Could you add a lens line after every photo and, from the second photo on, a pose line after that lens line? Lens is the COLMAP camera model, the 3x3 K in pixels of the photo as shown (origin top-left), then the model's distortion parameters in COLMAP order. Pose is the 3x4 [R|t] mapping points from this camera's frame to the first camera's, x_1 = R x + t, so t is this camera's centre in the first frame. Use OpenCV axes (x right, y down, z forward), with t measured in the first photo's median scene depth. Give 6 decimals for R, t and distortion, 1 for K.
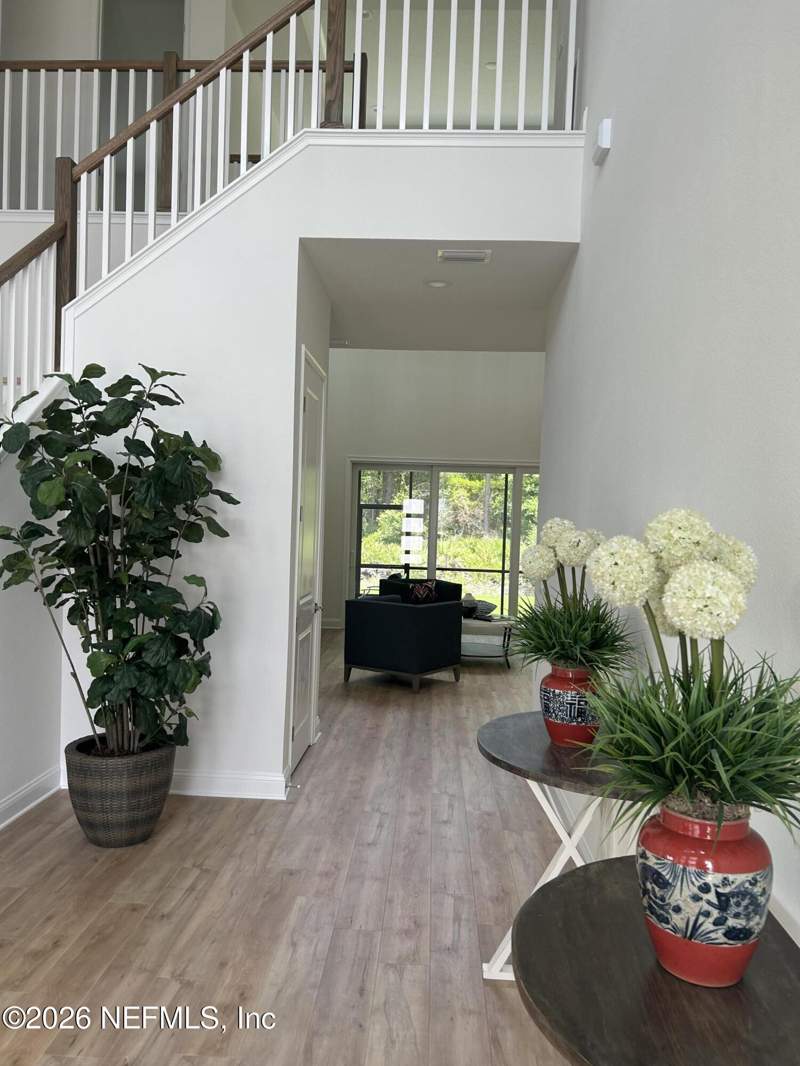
lens RADIAL K [[795.0, 0, 402.5], [0, 795.0, 538.6], [0, 0, 1]] dist [0.066667, -0.086056]
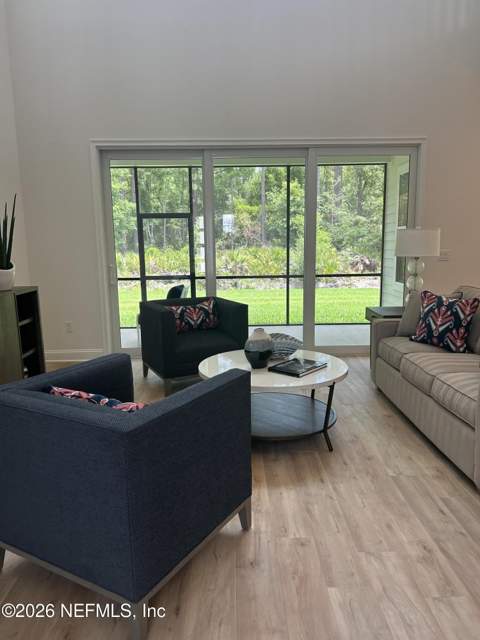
lens RADIAL K [[477.3, 0, 241.5], [0, 477.3, 323.3], [0, 0, 1]] dist [0.066667, -0.086056]
pose [[0.996733, -0.059817, 0.054263, 0.028370], [0.050929, 0.986988, 0.152514, 0.004488], [-0.062680, -0.149252, 0.986811, 0.362078]]
